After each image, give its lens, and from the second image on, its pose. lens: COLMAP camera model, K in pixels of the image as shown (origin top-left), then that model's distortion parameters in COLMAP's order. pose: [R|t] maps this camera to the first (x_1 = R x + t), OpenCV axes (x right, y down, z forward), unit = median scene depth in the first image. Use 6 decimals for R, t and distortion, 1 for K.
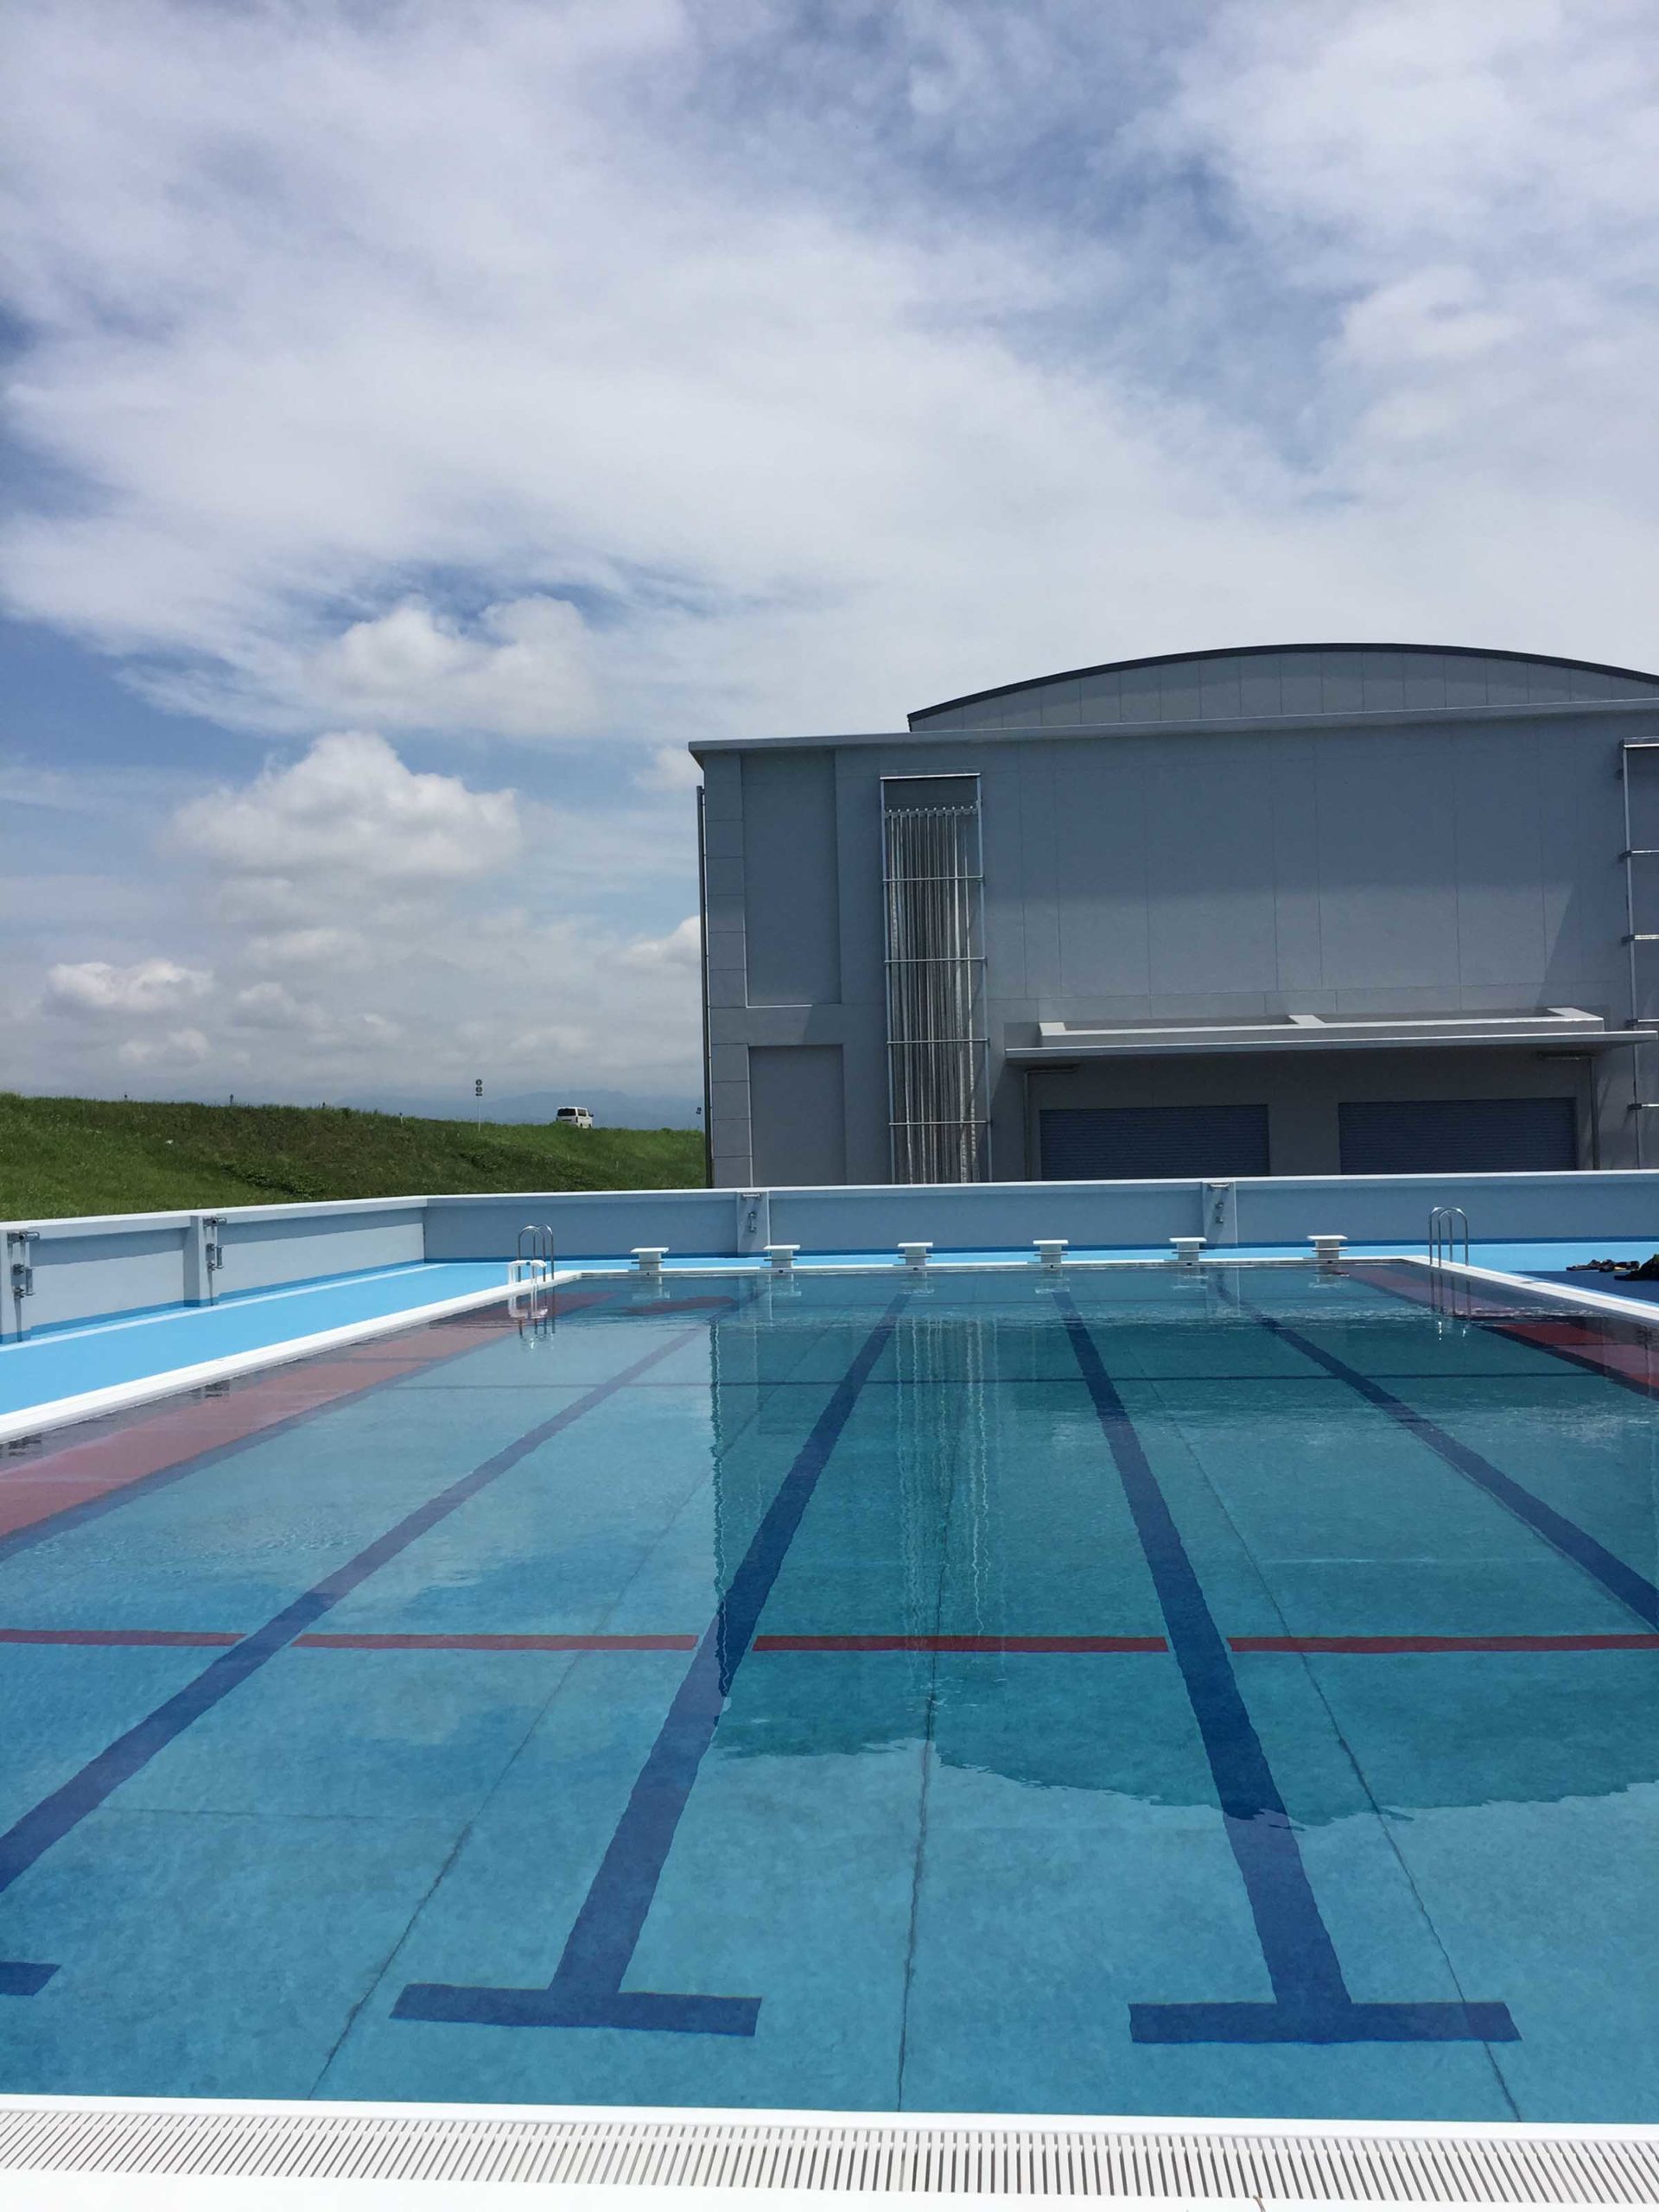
lens RADIAL K [[1854.7, 0, 829.5], [0, 1854.7, 1106.0], [0, 0, 1]] dist [0.064782, -0.103963]
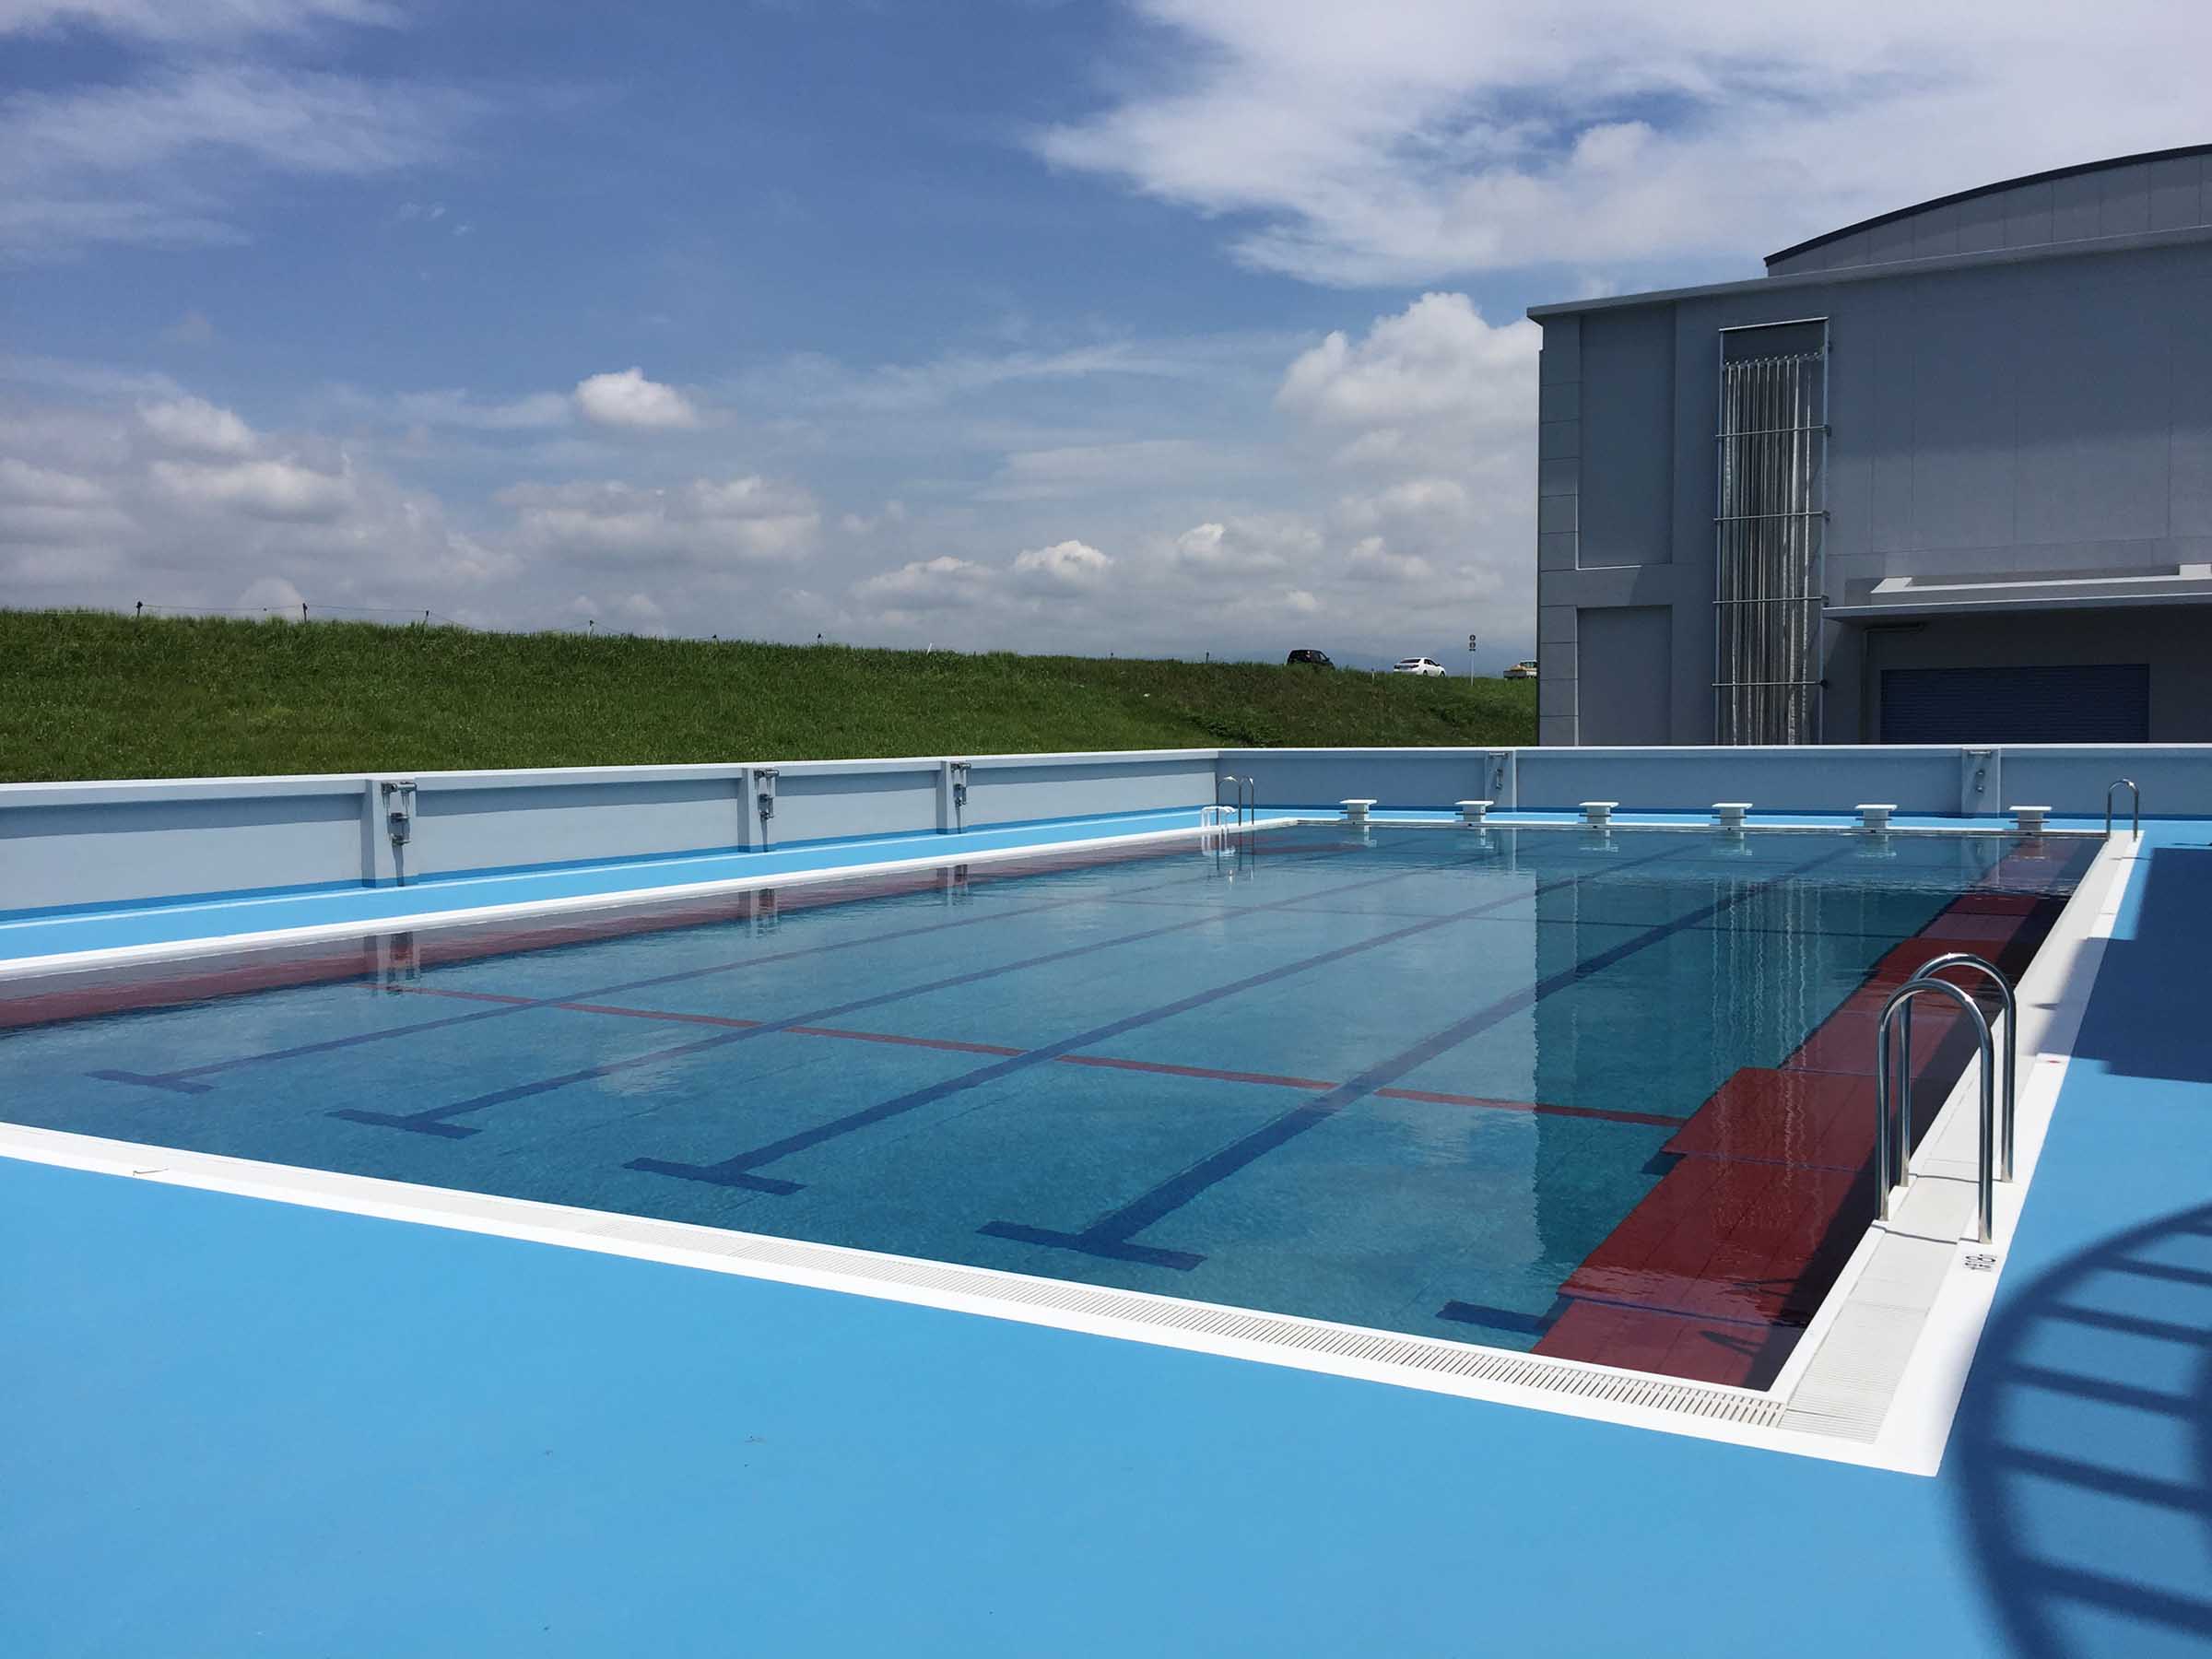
lens RADIAL K [[1900.2, 0, 1106.0], [0, 1900.2, 829.5], [0, 0, 1]] dist [0.074635, -0.119256]
pose [[0.911314, 0.035611, -0.410168, 0.157901], [0.001872, 0.995884, 0.090621, -0.006523], [0.411707, -0.083352, 0.907496, -0.072272]]
